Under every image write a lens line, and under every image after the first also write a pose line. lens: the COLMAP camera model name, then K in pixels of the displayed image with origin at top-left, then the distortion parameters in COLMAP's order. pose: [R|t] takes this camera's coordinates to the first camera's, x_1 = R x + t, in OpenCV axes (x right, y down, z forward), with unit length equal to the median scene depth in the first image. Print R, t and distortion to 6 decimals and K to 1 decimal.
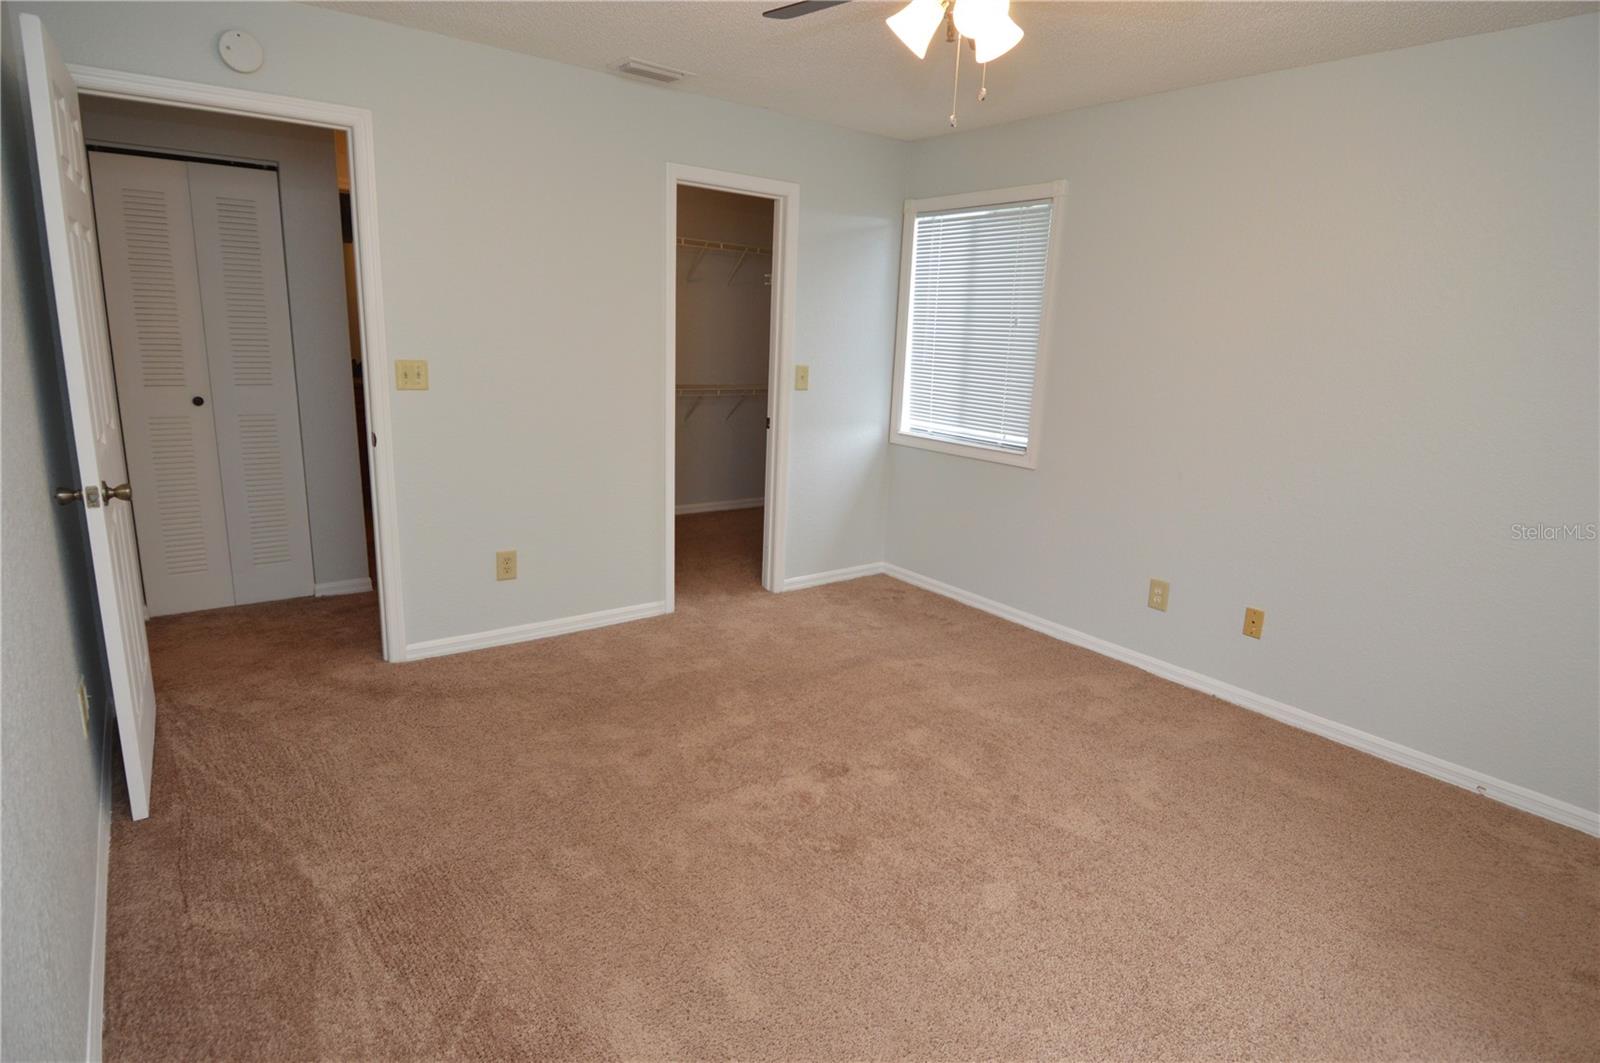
lens RADIAL K [[854.7, 0, 810.0], [0, 854.7, 518.4], [0, 0, 1]] dist [0.023285, -0.032267]
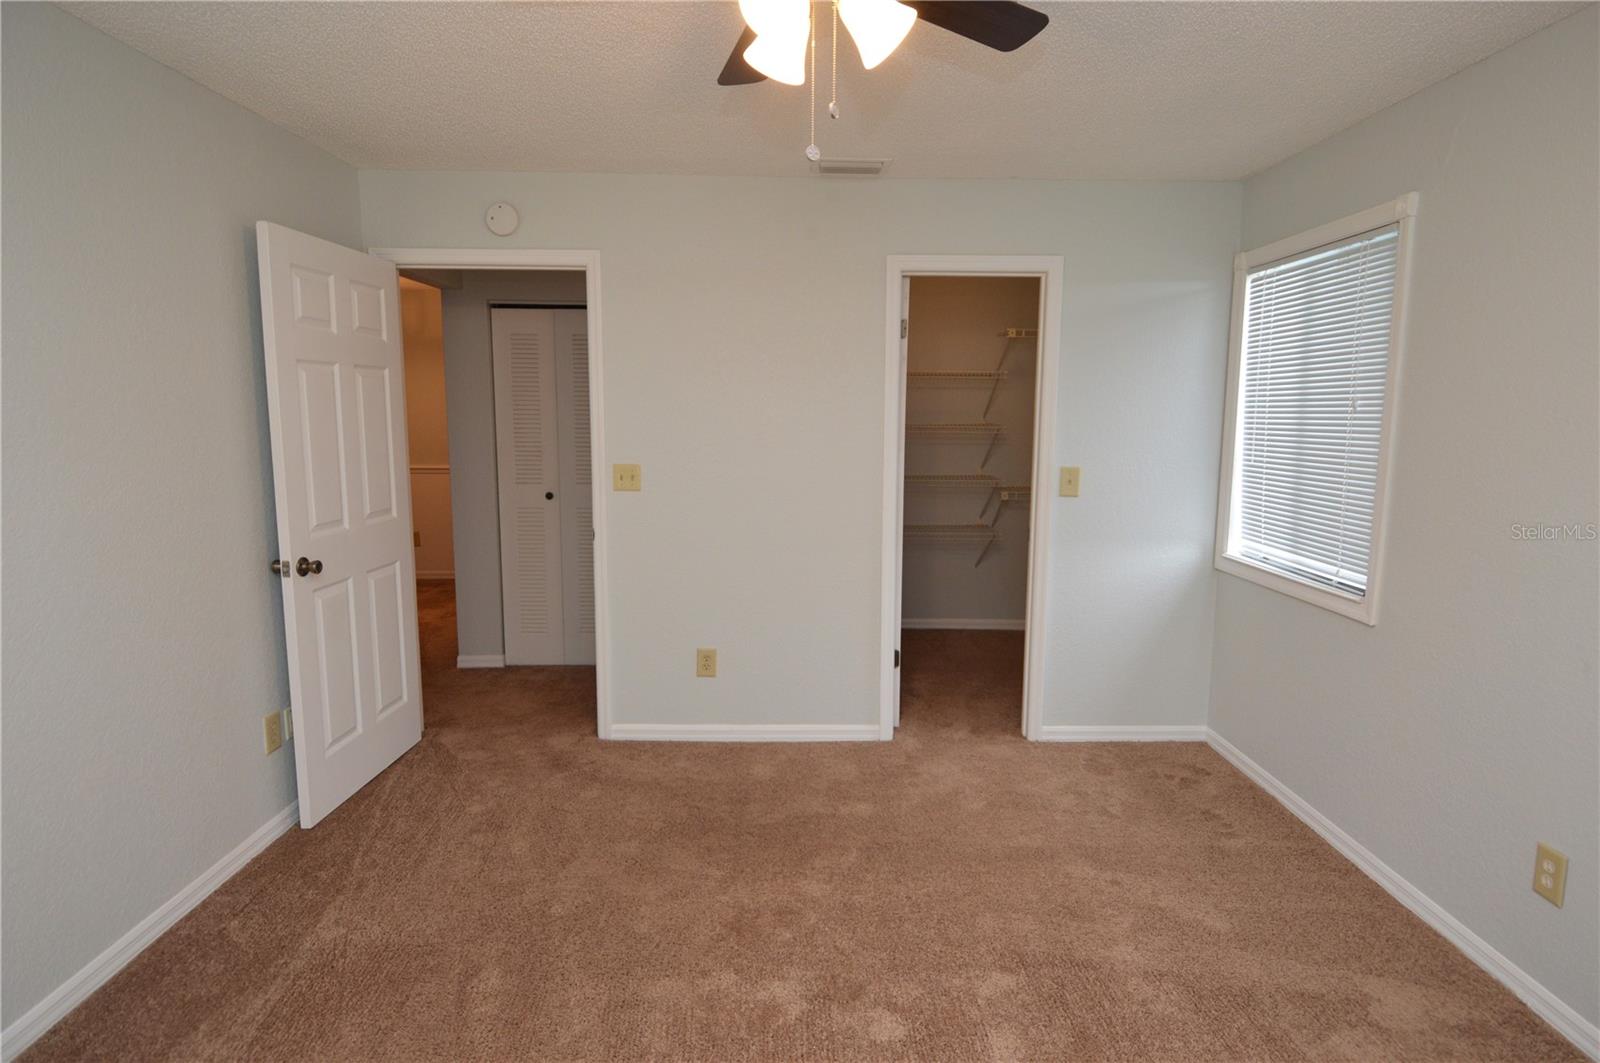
lens RADIAL K [[854.7, 0, 810.0], [0, 854.7, 518.4], [0, 0, 1]] dist [0.023285, -0.032267]
pose [[0.800953, 0.037090, -0.597578, 0.314039], [-0.103693, 0.991590, -0.077438, -0.044518], [0.589680, 0.123989, 0.798063, 0.221350]]
